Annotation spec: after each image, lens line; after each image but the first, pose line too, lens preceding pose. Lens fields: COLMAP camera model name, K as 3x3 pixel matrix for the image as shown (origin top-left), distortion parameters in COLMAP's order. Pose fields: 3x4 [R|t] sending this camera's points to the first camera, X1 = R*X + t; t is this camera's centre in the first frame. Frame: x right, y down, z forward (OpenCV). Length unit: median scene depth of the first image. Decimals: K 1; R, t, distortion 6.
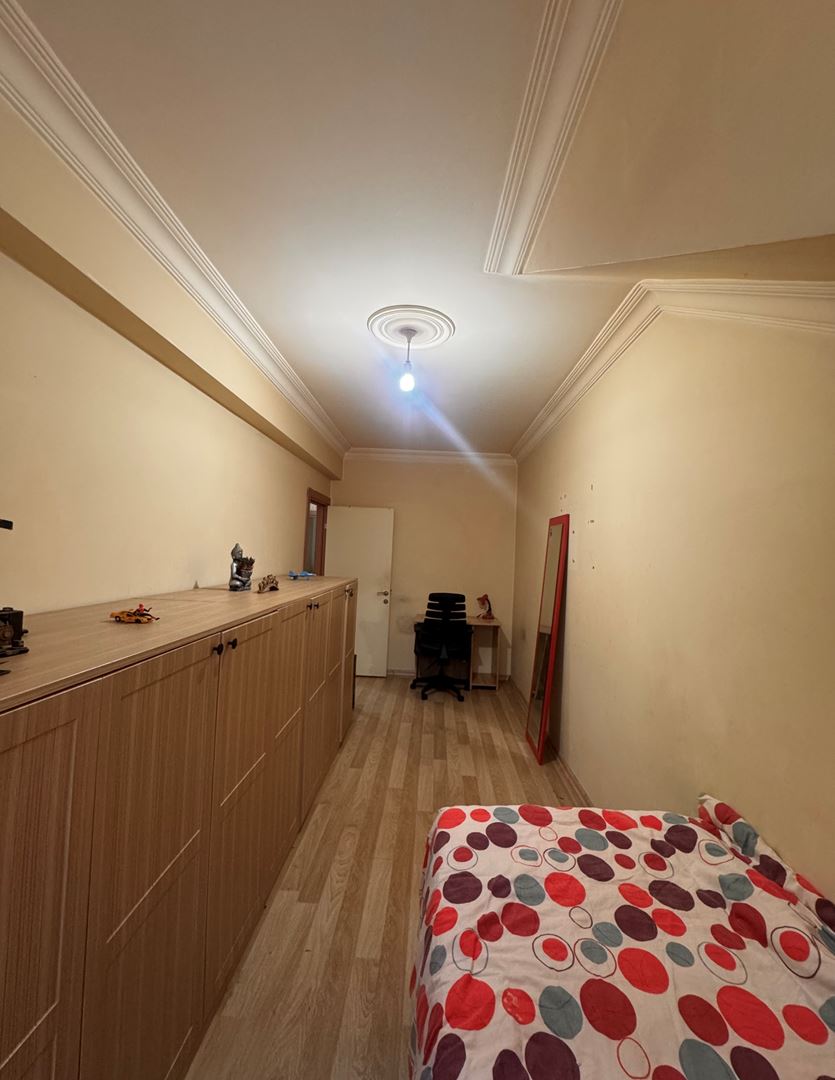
lens RADIAL K [[383.7, 0, 422.4], [0, 383.7, 541.8], [0, 0, 1]] dist [0.000342, 0.000021]
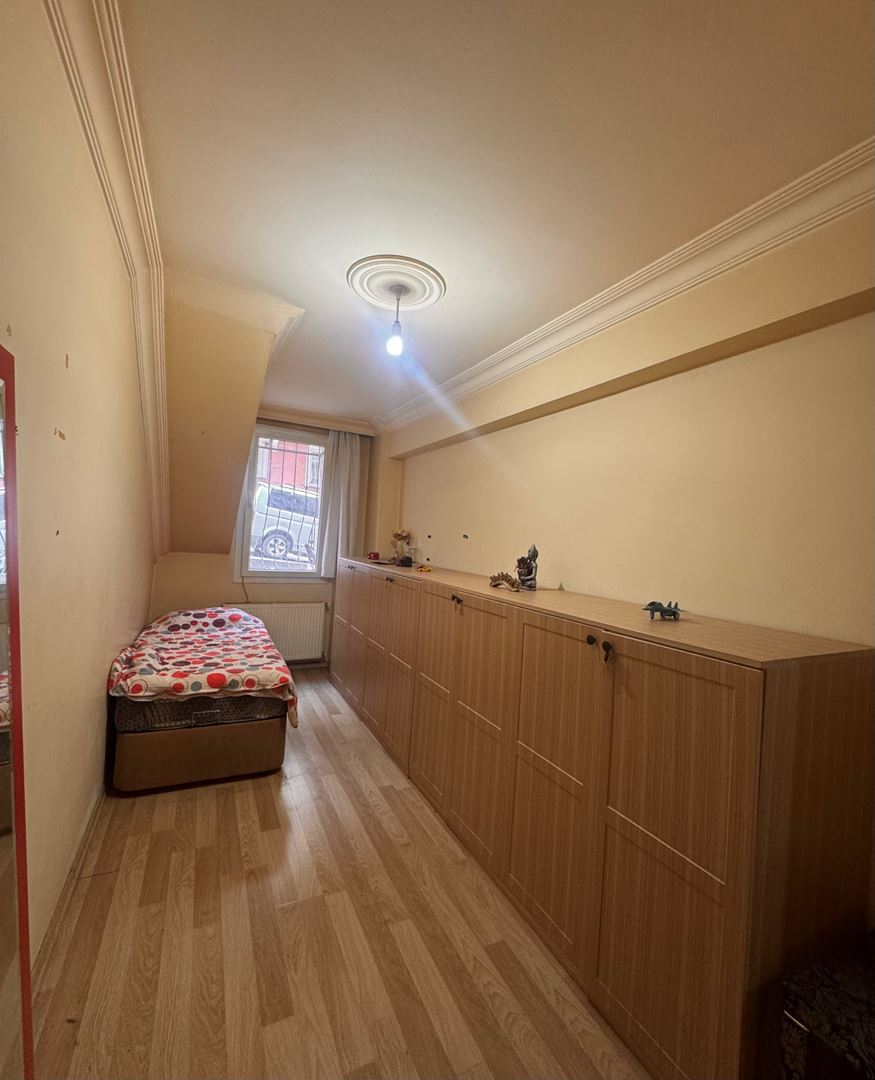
lens RADIAL K [[467.1, 0, 438.8], [0, 467.1, 539.7], [0, 0, 1]] dist [0.002758, -0.000161]
pose [[-0.865709, -0.094596, -0.491527, 0.301932], [-0.081447, 0.995514, -0.048141, 0.063182], [0.493876, -0.001642, -0.869531, 1.686918]]
